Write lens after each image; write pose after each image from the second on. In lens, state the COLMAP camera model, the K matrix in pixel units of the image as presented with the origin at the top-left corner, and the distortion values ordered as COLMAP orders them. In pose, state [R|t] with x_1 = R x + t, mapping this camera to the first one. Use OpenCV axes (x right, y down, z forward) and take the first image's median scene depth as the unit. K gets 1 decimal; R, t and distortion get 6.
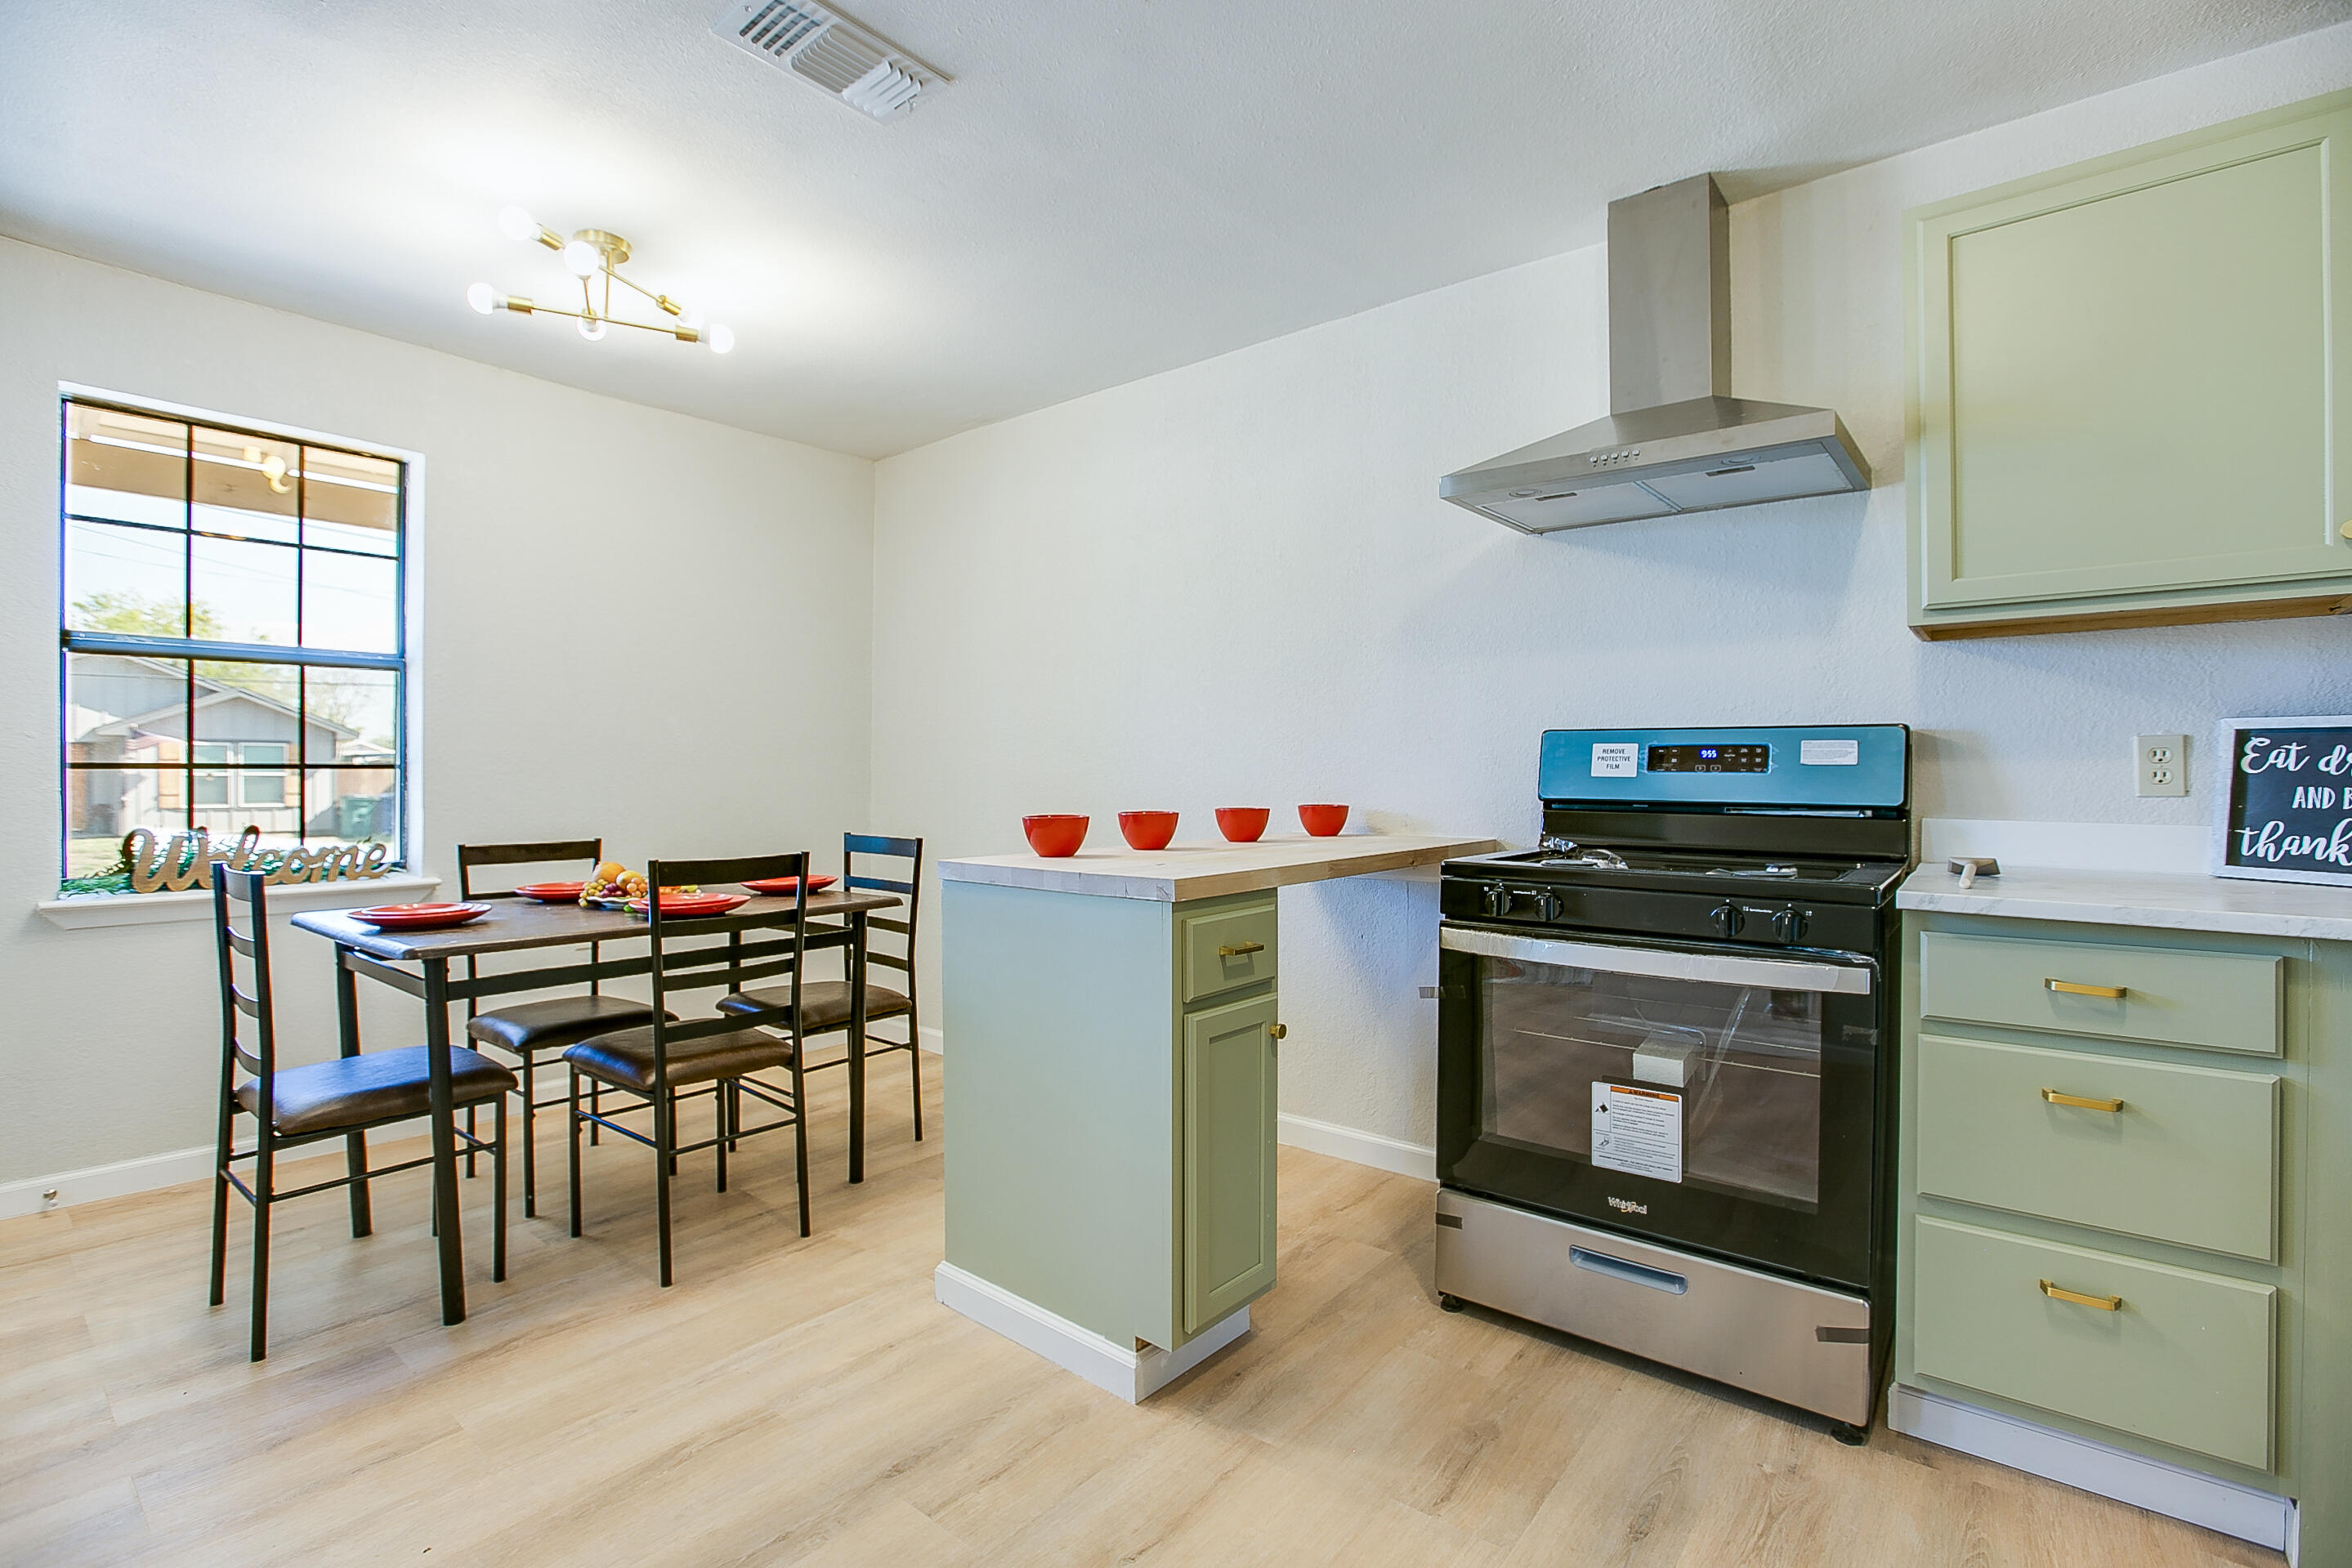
lens RADIAL K [[1073.2, 0, 1177.7], [0, 1073.2, 777.3], [0, 0, 1]] dist [-0.020134, 0.001540]
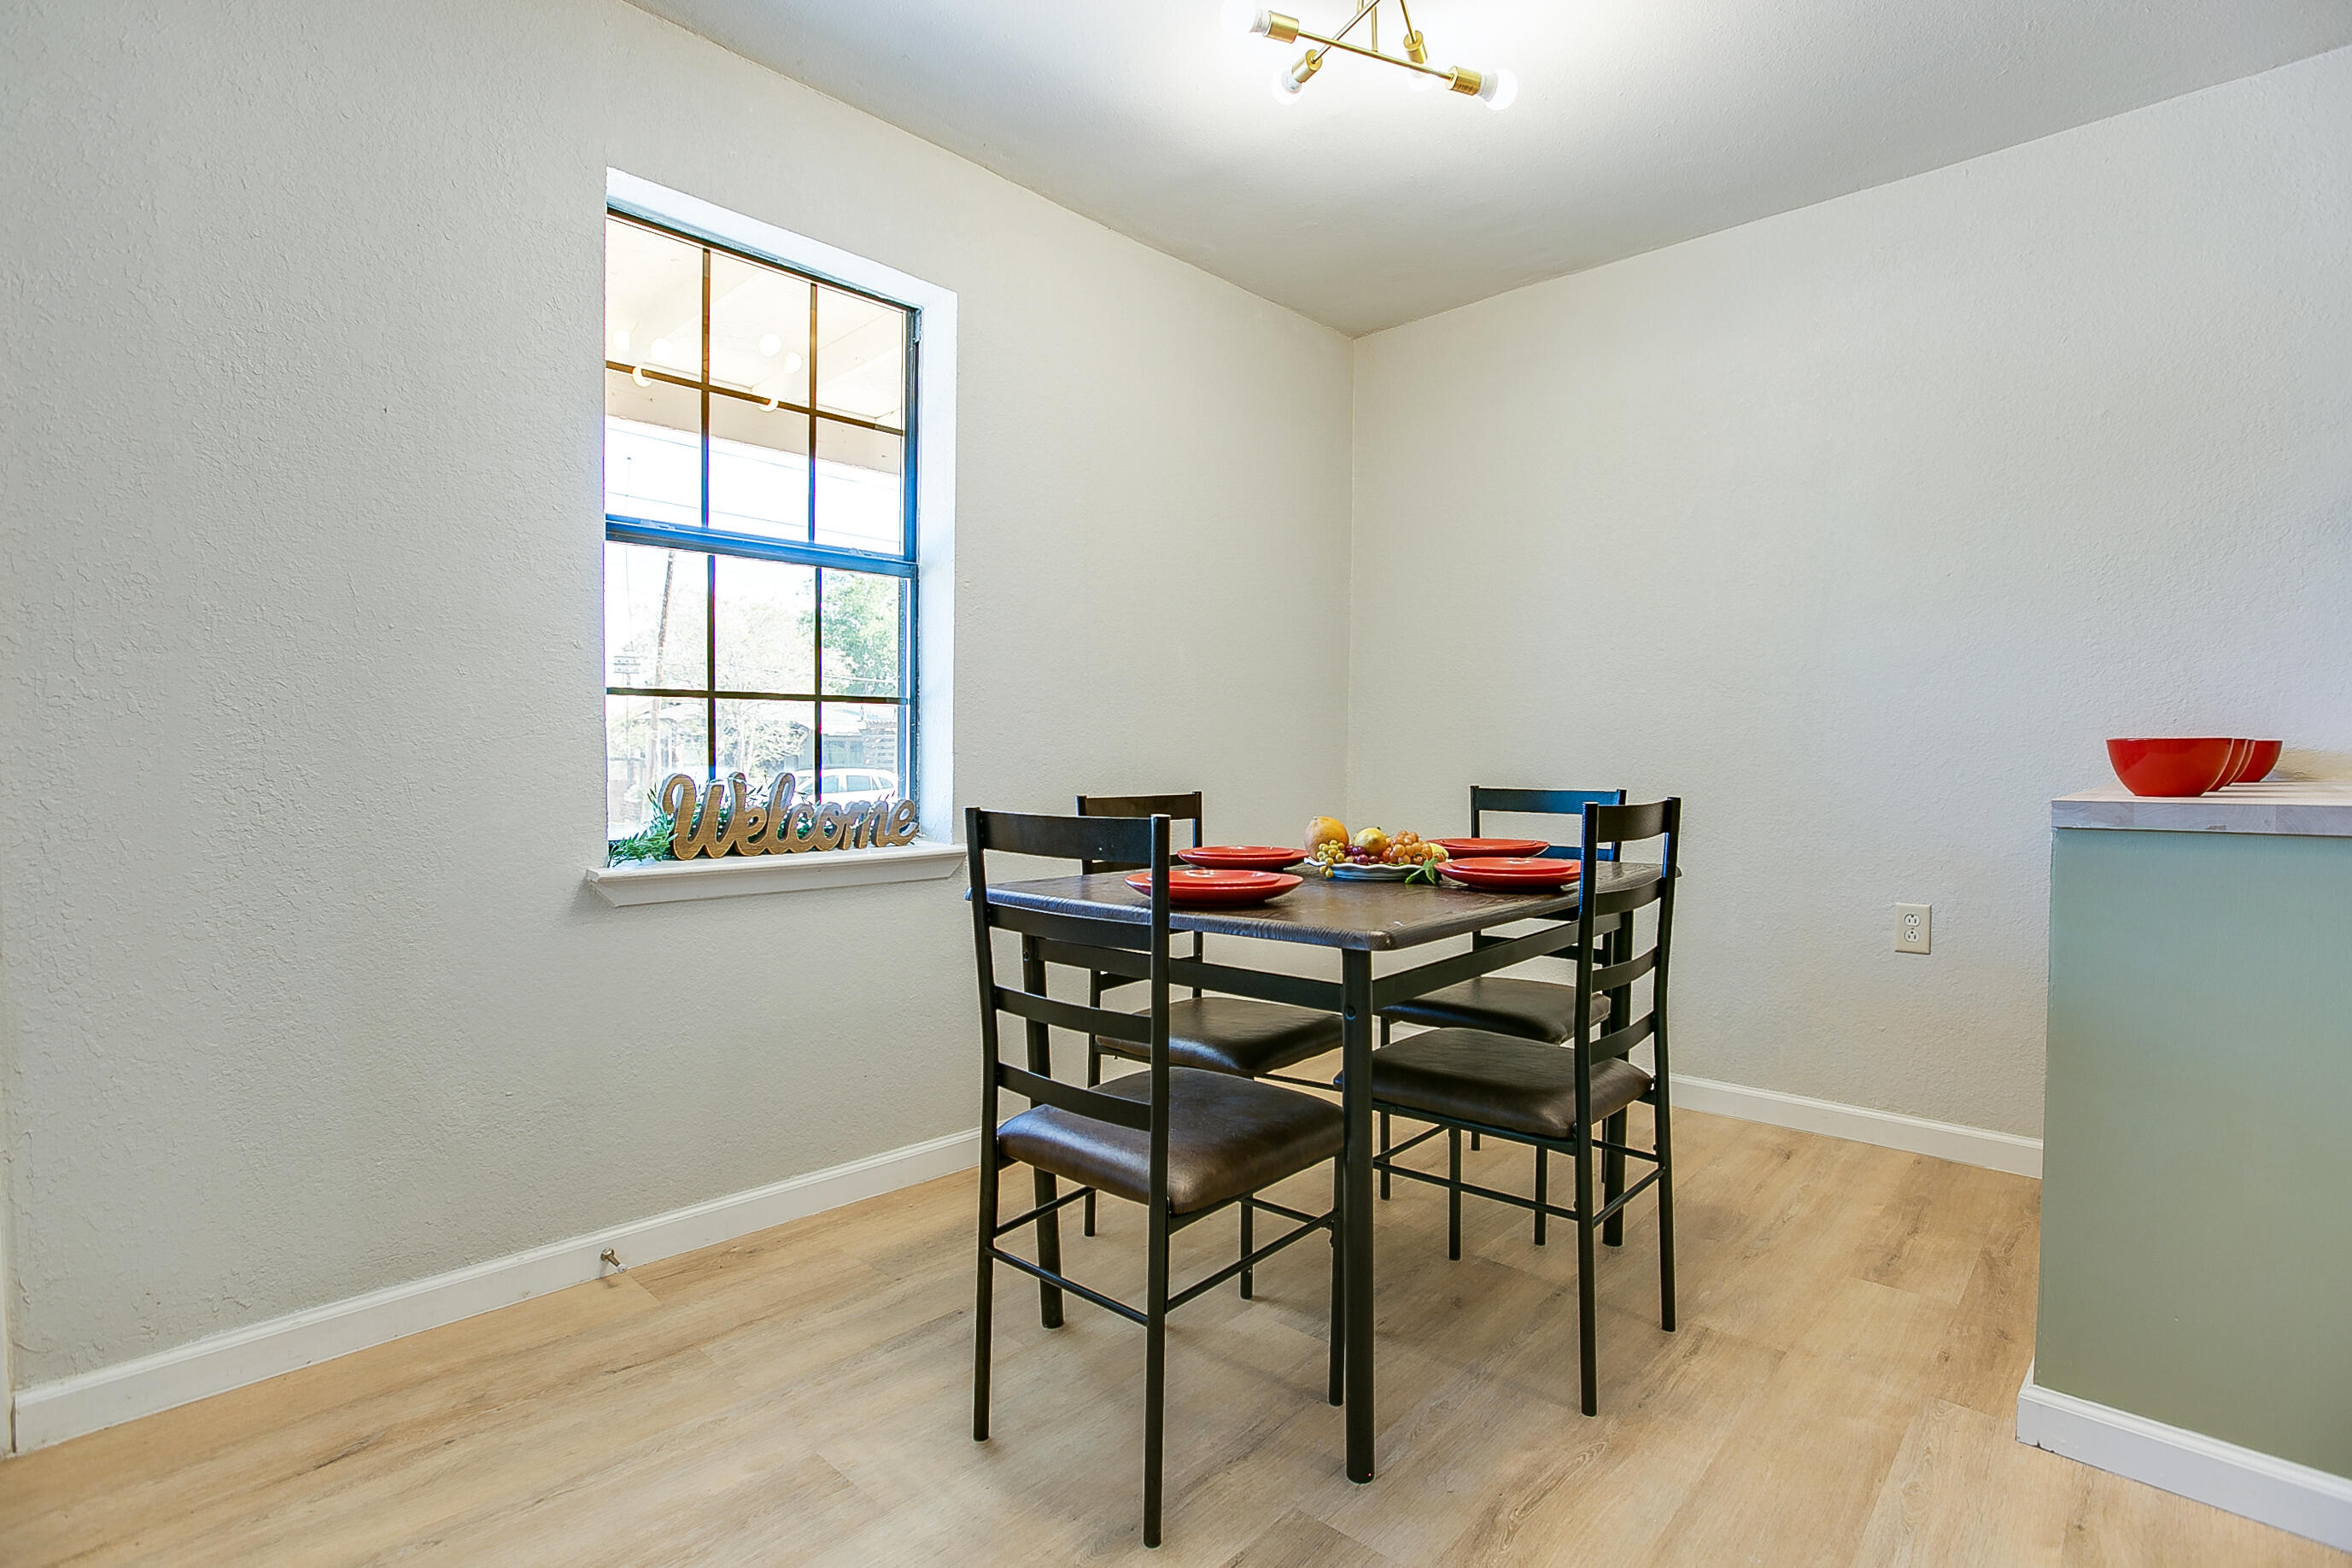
lens RADIAL K [[1138.3, 0, 1176.0], [0, 1138.3, 784.0], [0, 0, 1]] dist [-0.070736, 0.035240]
pose [[0.998341, -0.001916, -0.057554, -0.689524], [0.003218, 0.999741, 0.022531, 0.045898], [0.057496, -0.022679, 0.998088, 0.257443]]
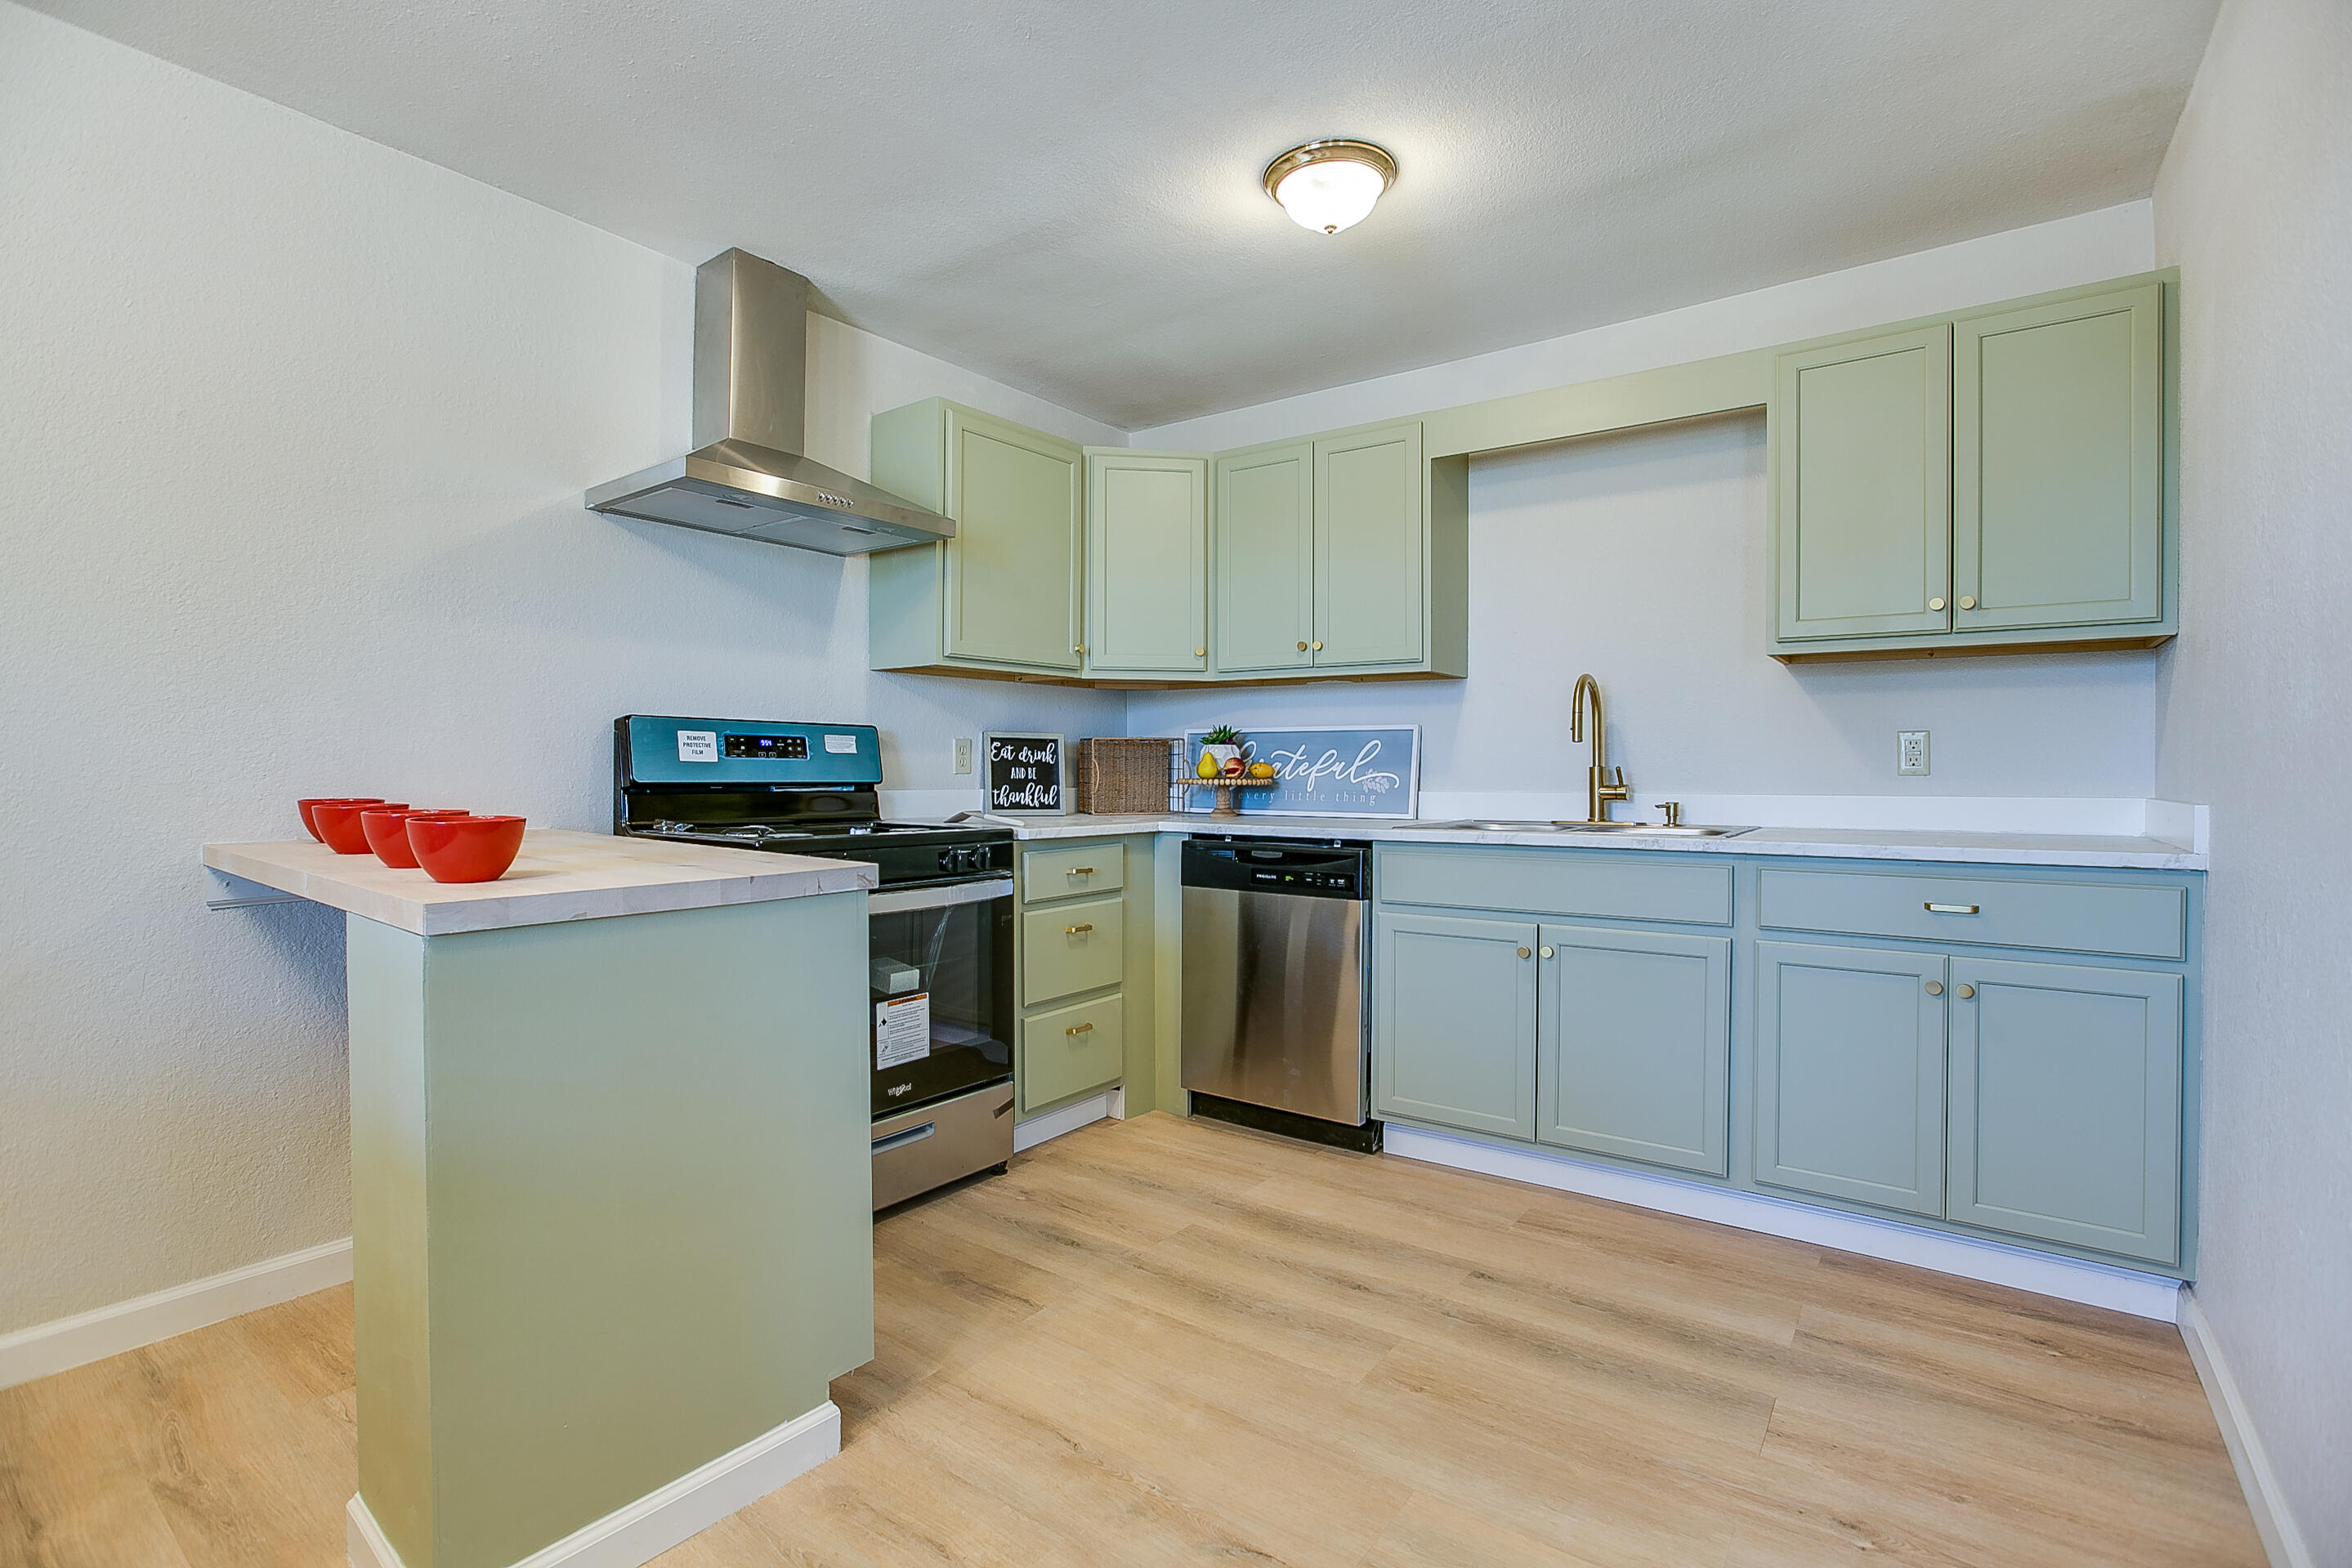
lens RADIAL K [[1073.2, 0, 1177.7], [0, 1073.2, 777.3], [0, 0, 1]] dist [-0.020134, 0.001540]
pose [[-0.034730, -0.011368, 0.999332, -0.745831], [-0.000647, 0.999935, 0.011353, 0.003101], [-0.999397, -0.000252, -0.034735, 0.586066]]
